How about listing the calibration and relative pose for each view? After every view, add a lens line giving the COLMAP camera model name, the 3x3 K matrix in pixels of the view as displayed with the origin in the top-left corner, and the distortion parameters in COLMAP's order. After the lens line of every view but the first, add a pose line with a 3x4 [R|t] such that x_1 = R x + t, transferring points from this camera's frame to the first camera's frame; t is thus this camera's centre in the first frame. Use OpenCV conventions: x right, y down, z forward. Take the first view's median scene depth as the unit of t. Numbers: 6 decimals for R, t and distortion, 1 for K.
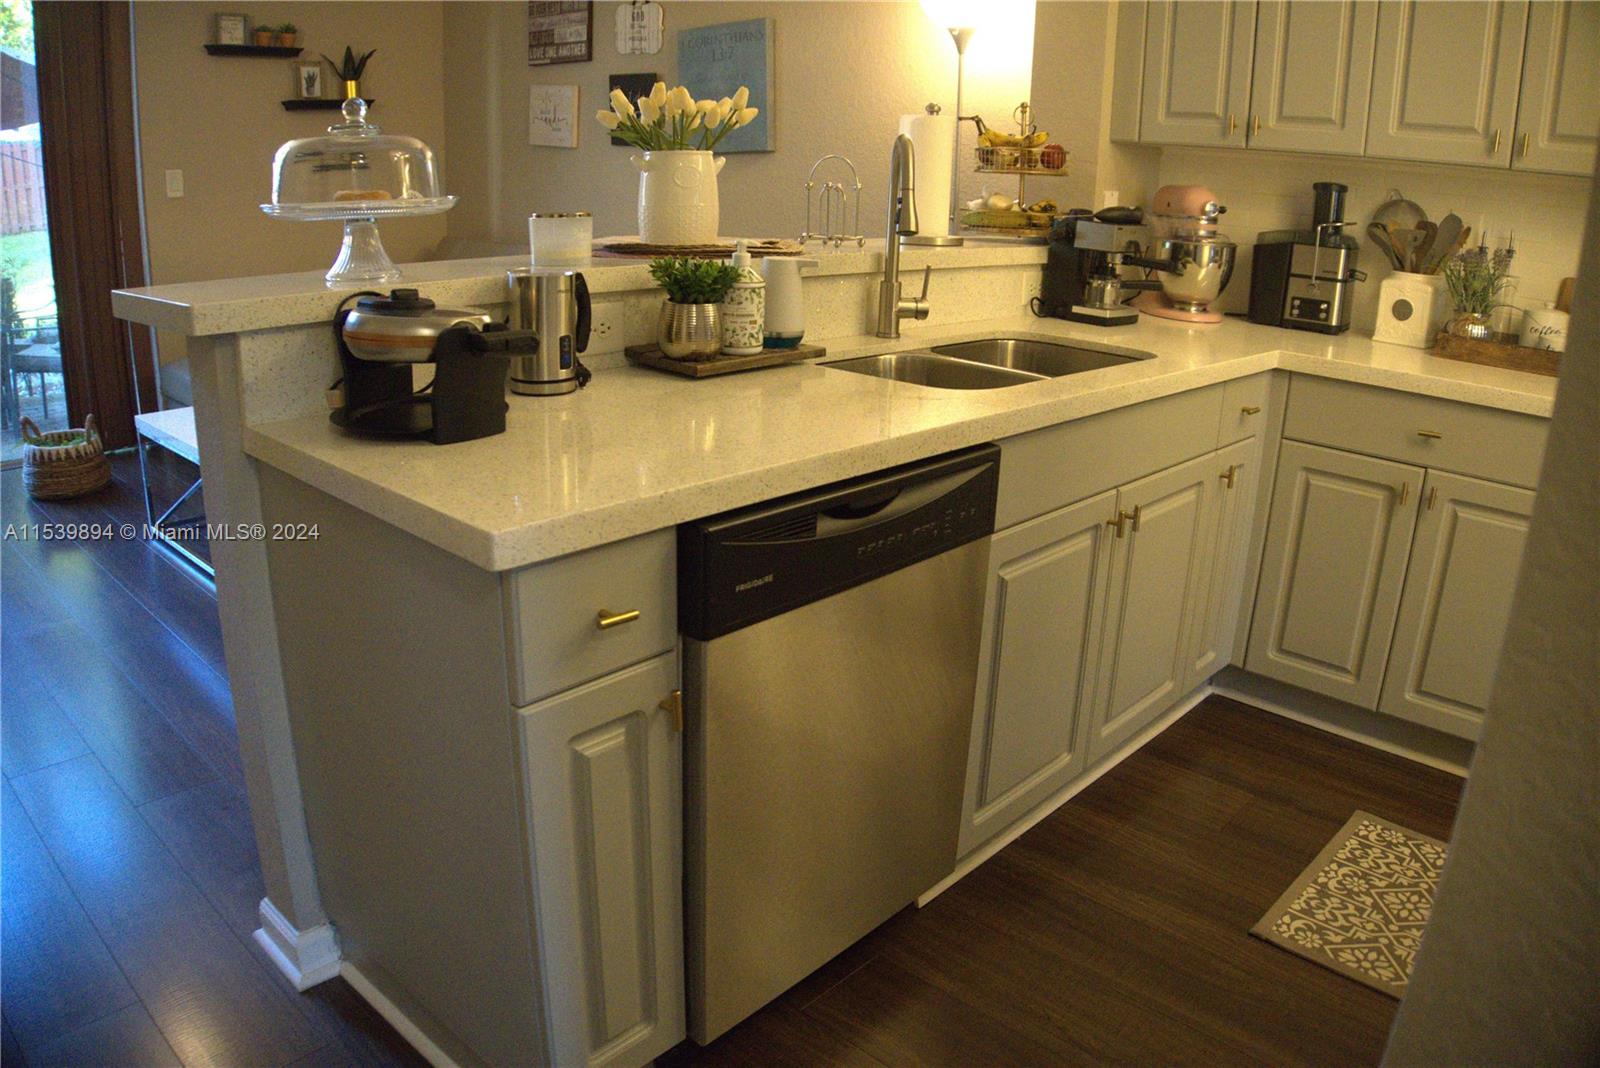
lens RADIAL K [[1139.5, 0, 800.0], [0, 1139.5, 534.0], [0, 0, 1]] dist [-0.212581, 0.064013]
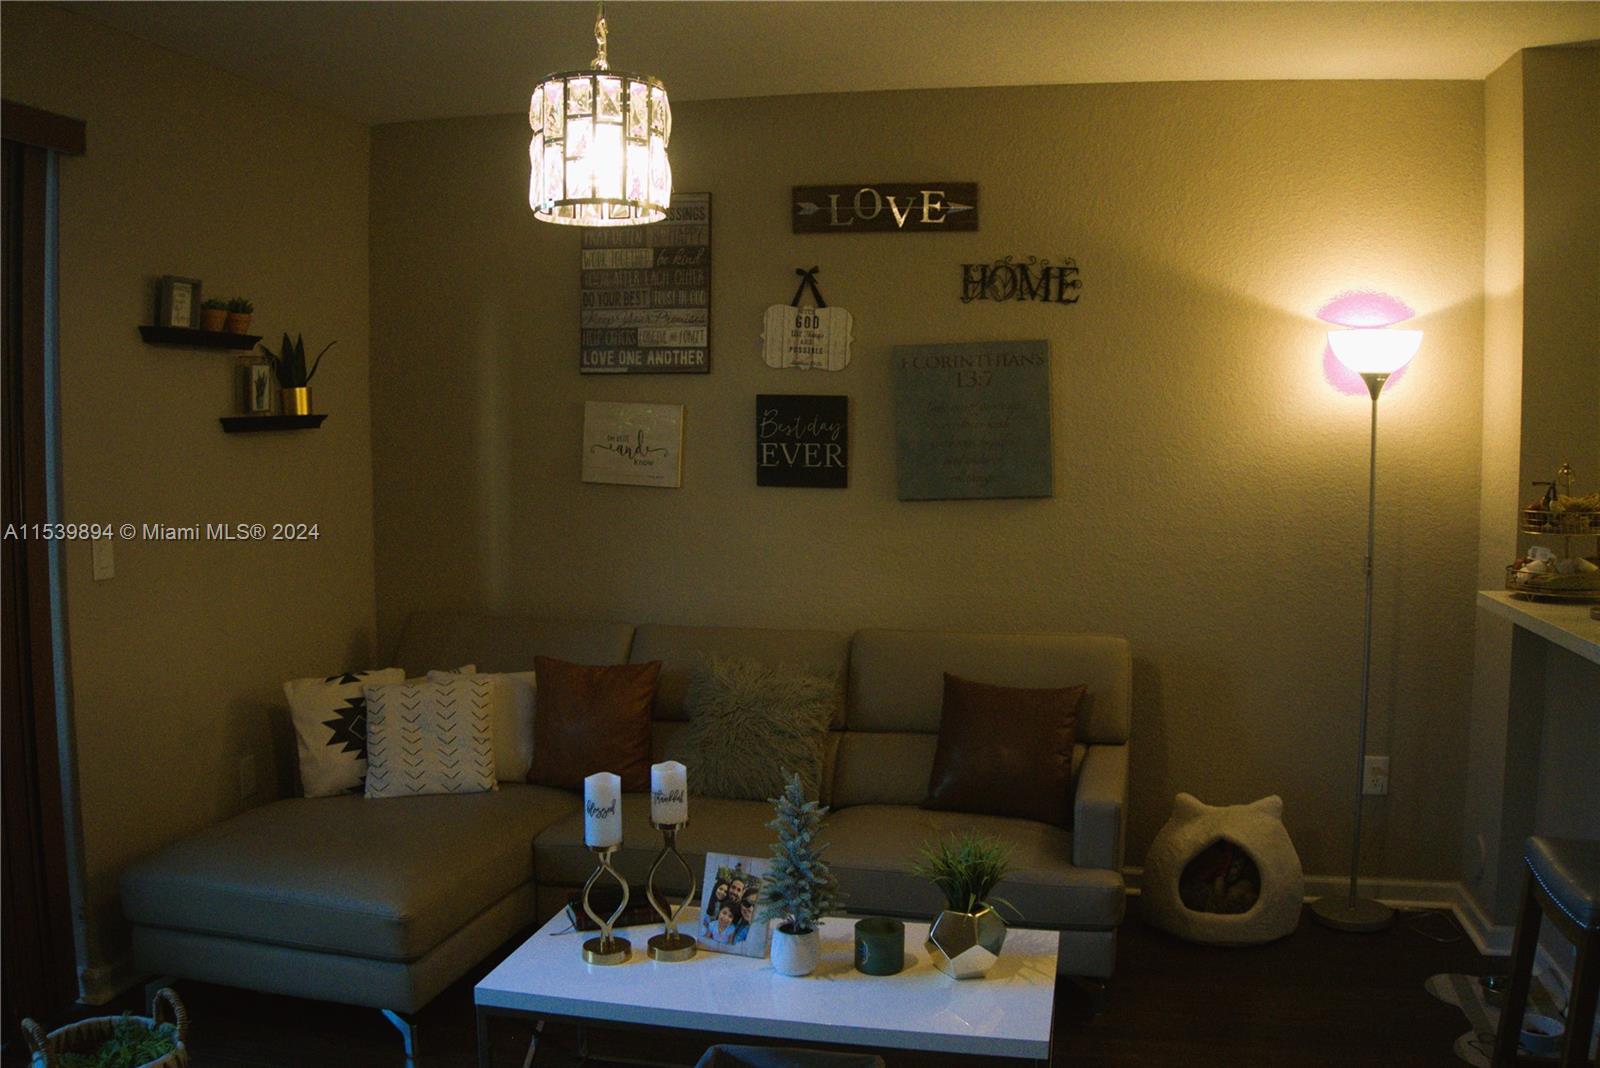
lens RADIAL K [[1362.6, 0, 827.7], [0, 1362.6, 534.7], [0, 0, 1]] dist [-0.198010, 0.009670]
pose [[0.860209, -0.072115, 0.504816, -1.076004], [0.183779, 0.967267, -0.174983, -0.256436], [-0.475674, 0.243297, 0.845305, 0.331795]]
